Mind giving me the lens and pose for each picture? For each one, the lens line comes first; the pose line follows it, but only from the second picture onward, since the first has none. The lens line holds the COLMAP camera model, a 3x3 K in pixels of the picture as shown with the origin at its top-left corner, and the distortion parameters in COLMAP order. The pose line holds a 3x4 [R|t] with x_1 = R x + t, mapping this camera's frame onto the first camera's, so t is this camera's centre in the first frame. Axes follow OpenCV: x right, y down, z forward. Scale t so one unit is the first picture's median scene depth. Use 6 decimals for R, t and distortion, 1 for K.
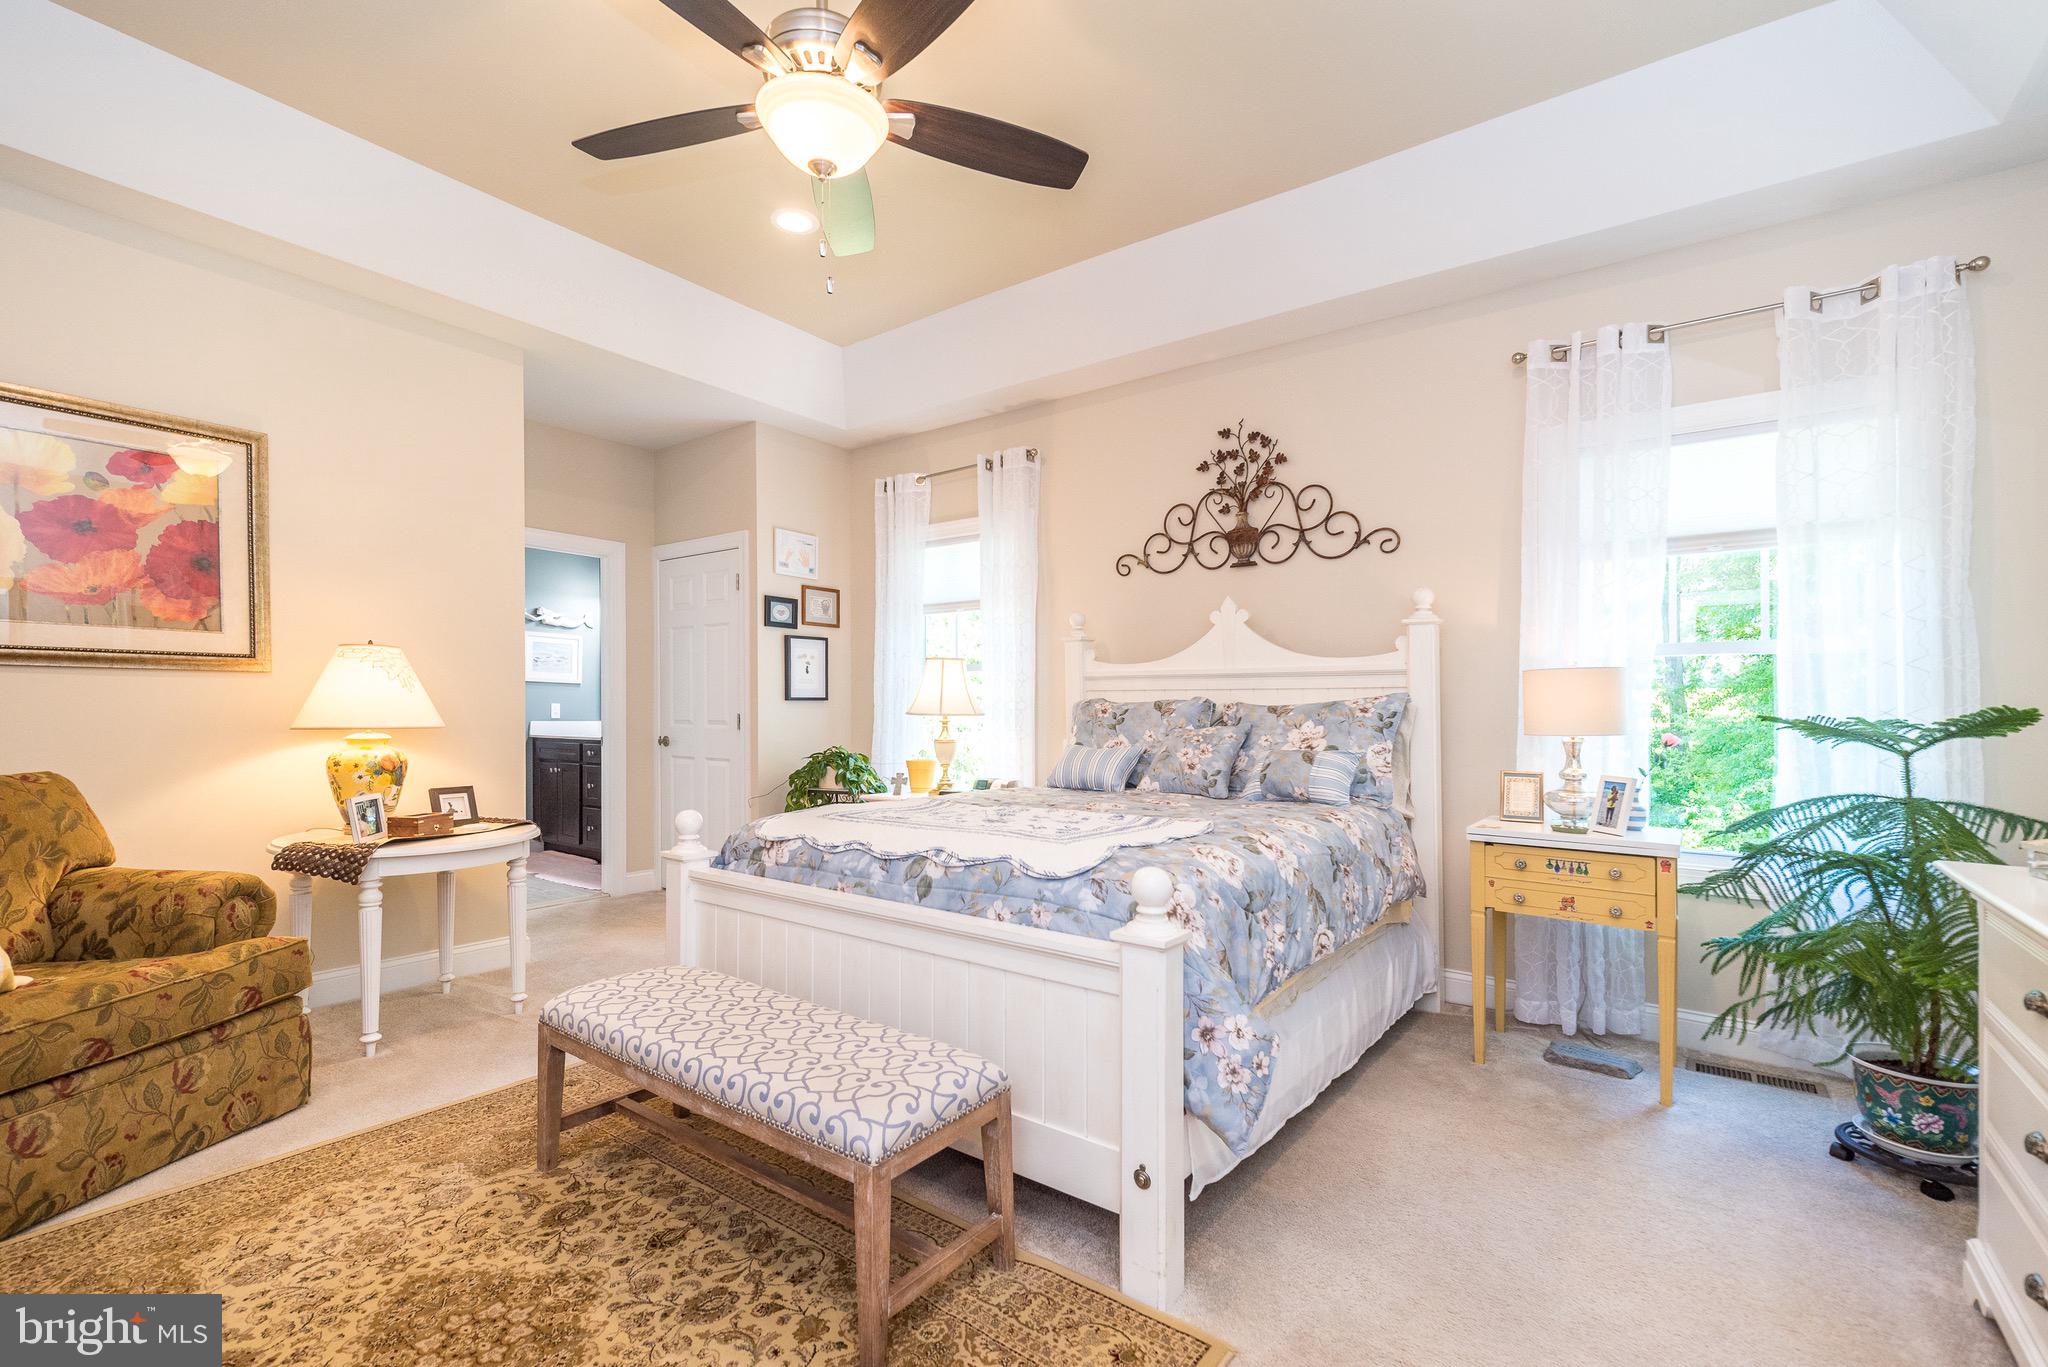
lens RADIAL K [[894.6, 0, 1021.5], [0, 894.6, 711.6], [0, 0, 1]] dist [0.008823, -0.000470]
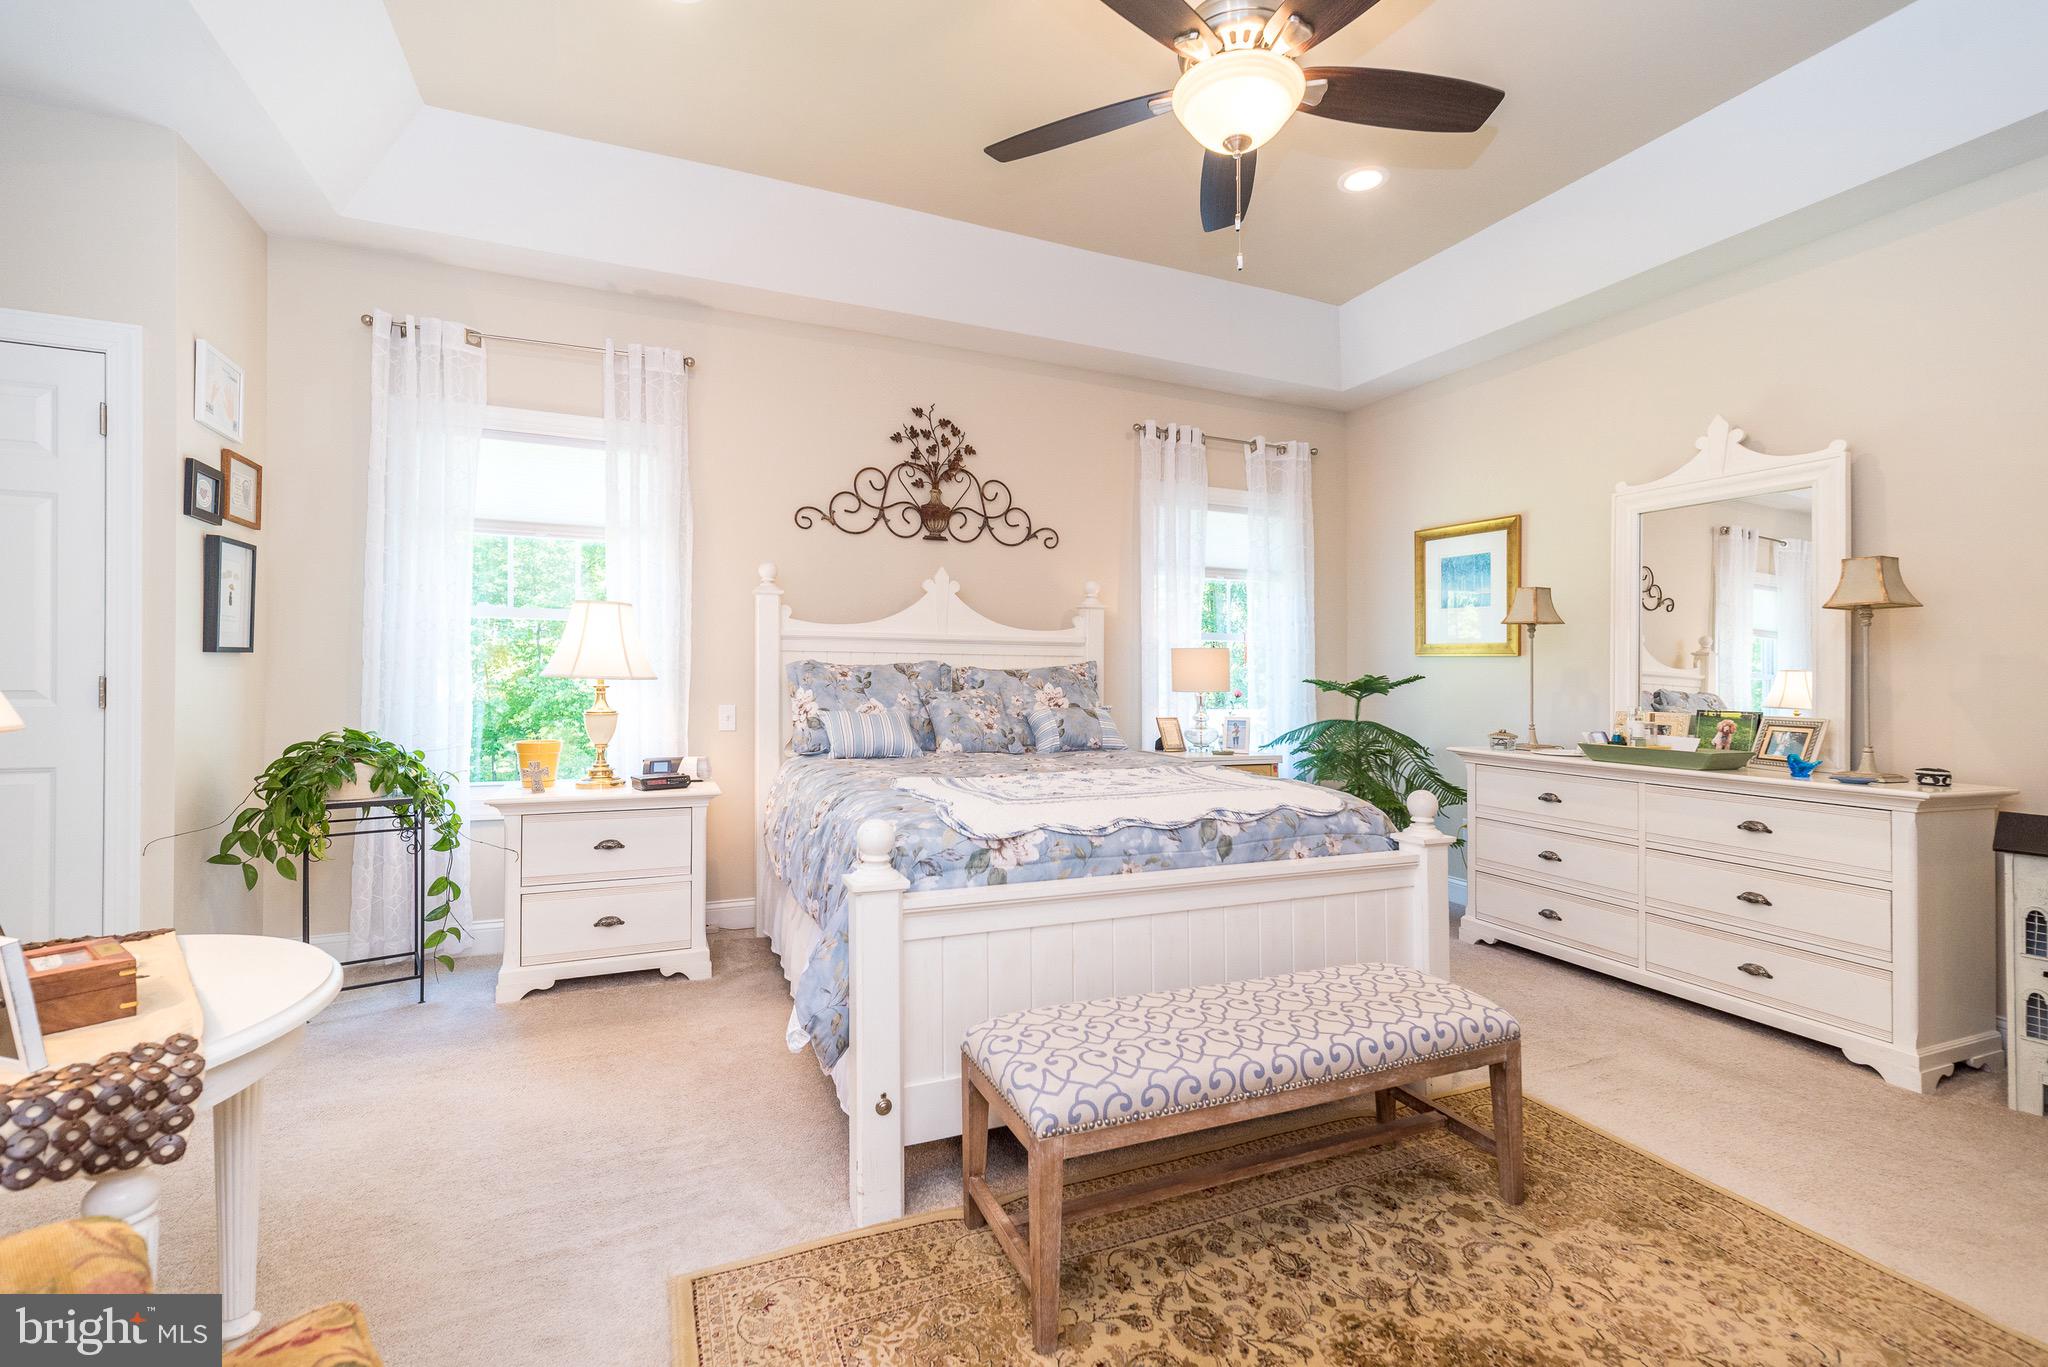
lens RADIAL K [[894.6, 0, 1014.1], [0, 894.6, 653.9], [0, 0, 1]] dist [0.008823, -0.000470]
pose [[0.508285, 0.018054, 0.861000, -0.726980], [-0.006734, 0.999833, -0.016990, -0.007969], [-0.861163, 0.002838, 0.508322, 0.424896]]
